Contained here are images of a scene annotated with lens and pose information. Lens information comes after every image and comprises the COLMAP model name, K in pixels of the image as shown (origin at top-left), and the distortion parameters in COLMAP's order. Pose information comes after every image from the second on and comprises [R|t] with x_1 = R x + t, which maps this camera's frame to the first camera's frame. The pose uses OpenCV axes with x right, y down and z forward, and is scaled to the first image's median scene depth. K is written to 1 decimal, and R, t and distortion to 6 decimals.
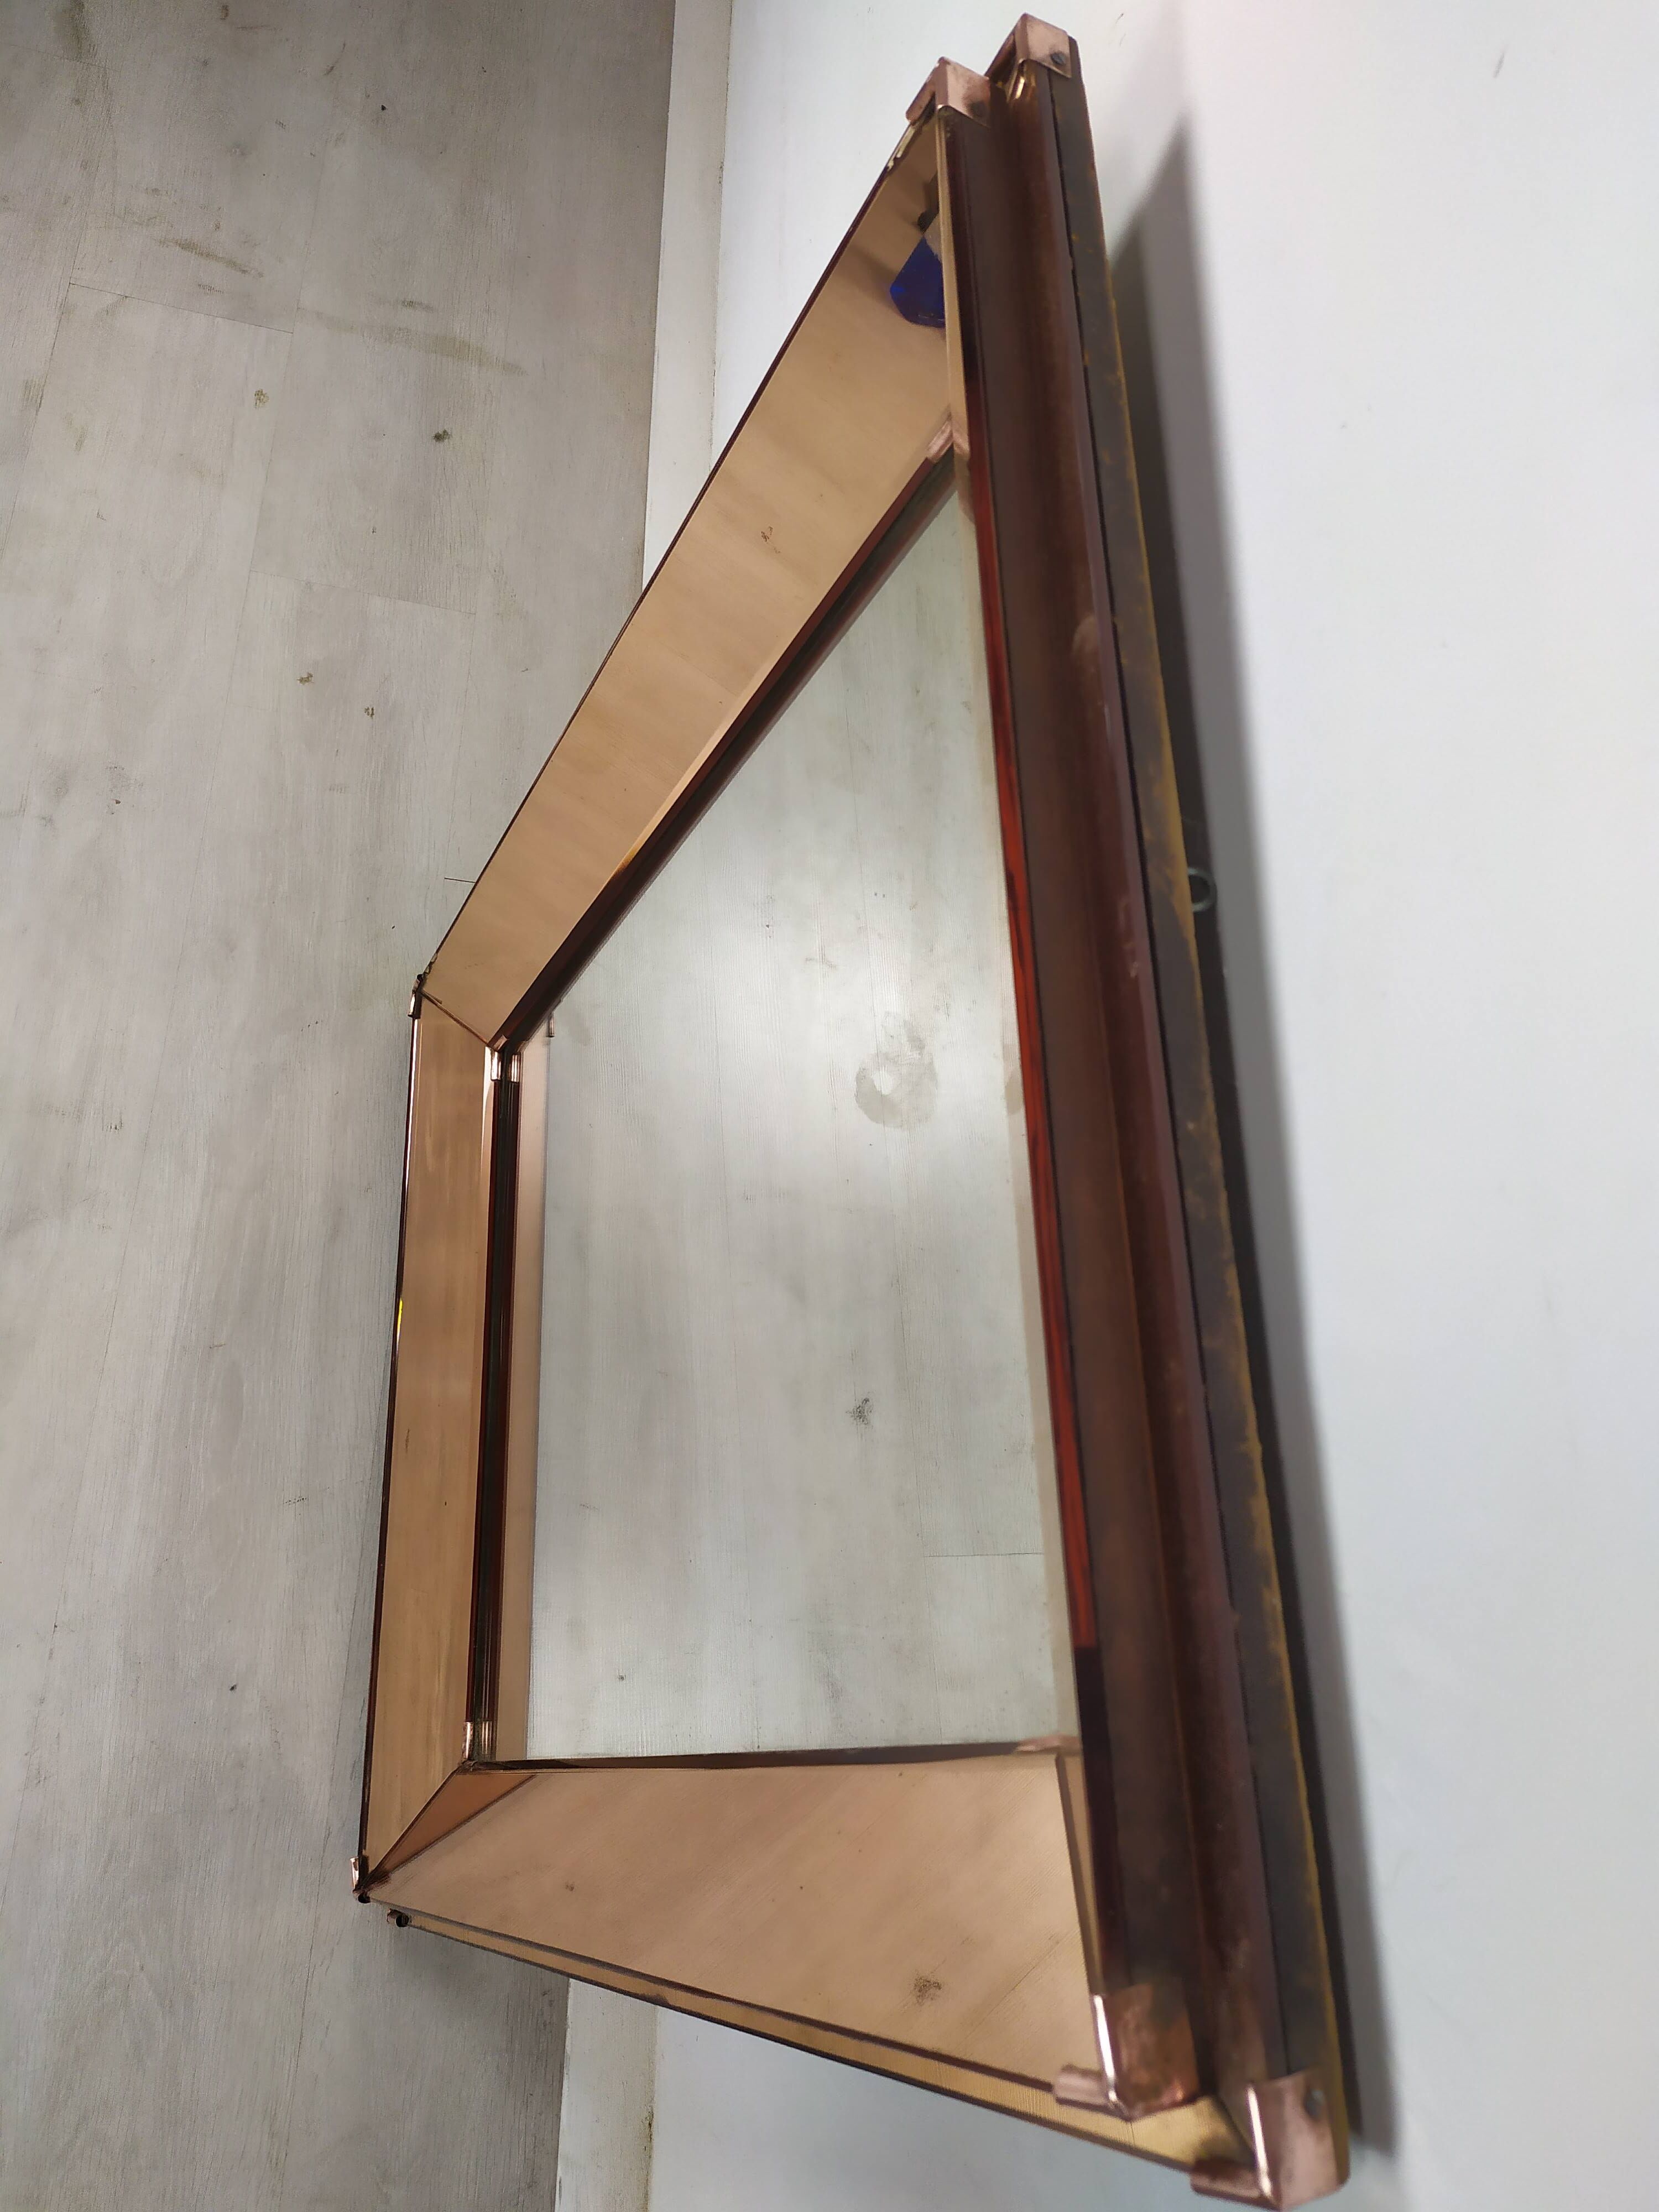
lens RADIAL K [[1702.3, 0, 829.5], [0, 1702.3, 1106.0], [0, 0, 1]] dist [0.010768, 0.010254]
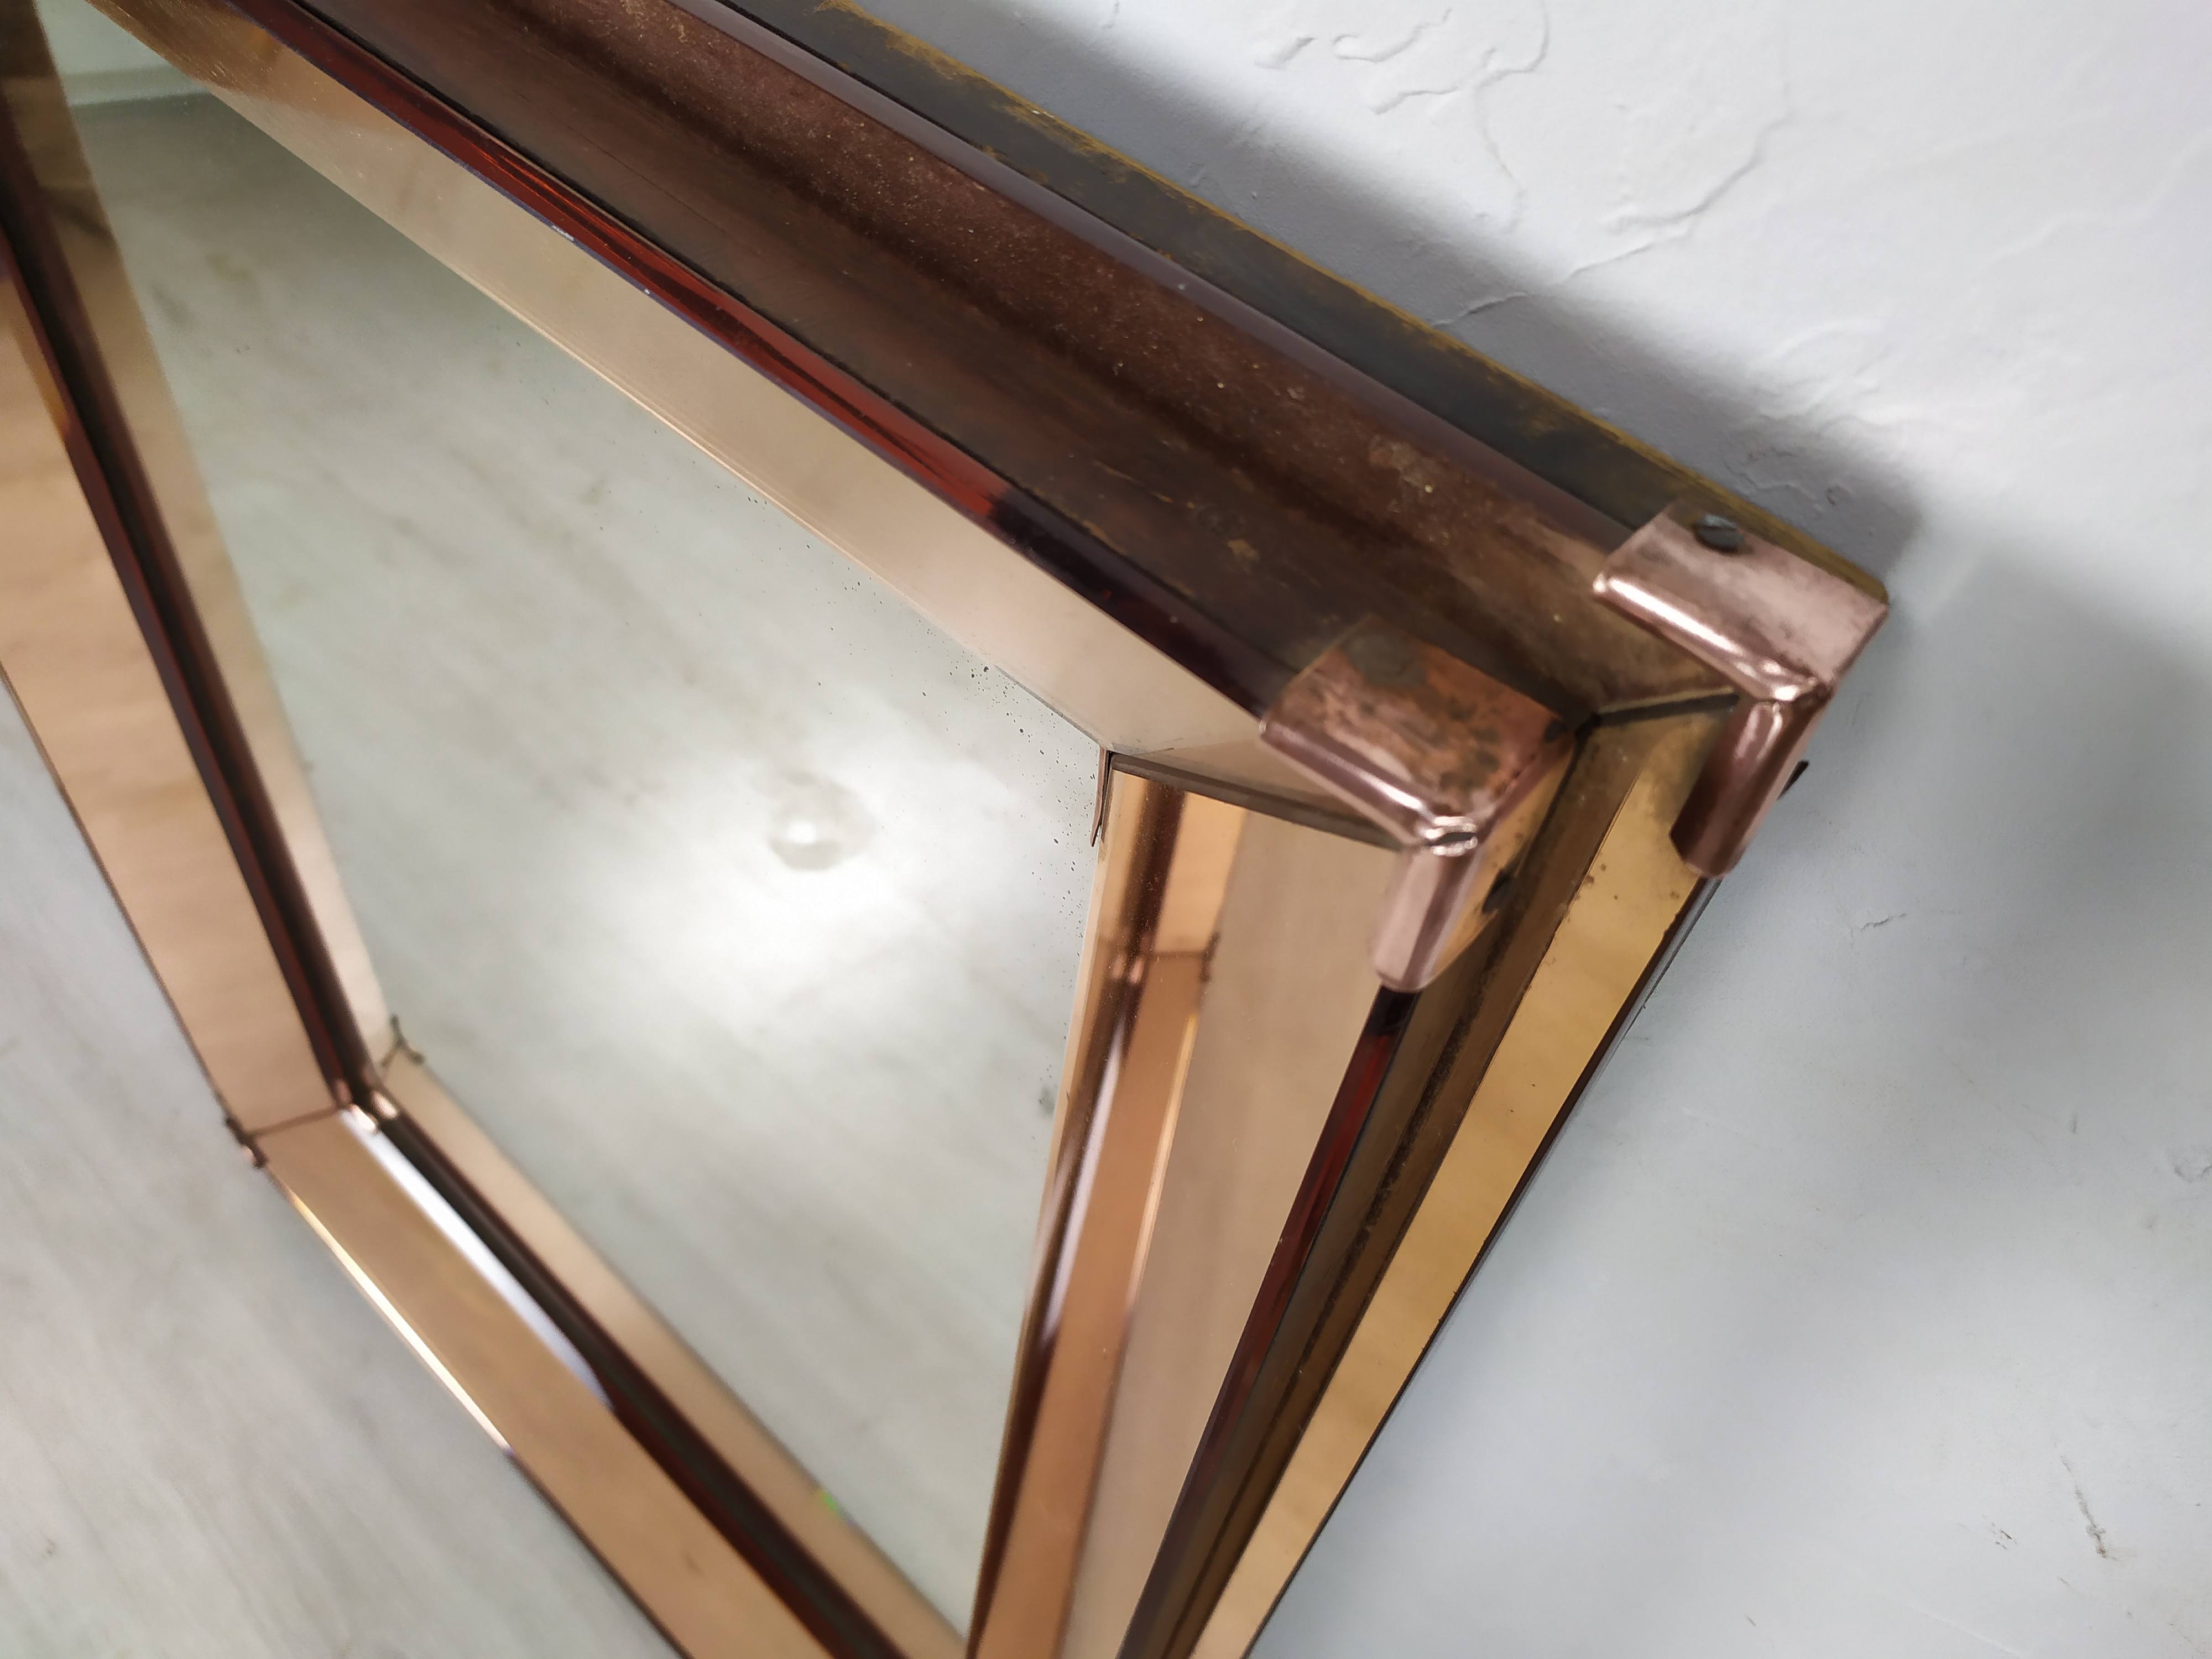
lens RADIAL K [[1708.7, 0, 1103.9], [0, 1708.7, 837.0], [0, 0, 1]] dist [-0.007140, -0.006008]
pose [[0.668716, -0.730431, 0.138890, 0.015992], [0.742034, 0.667430, -0.062633, 0.192177], [-0.046950, 0.144945, 0.988325, 0.198432]]
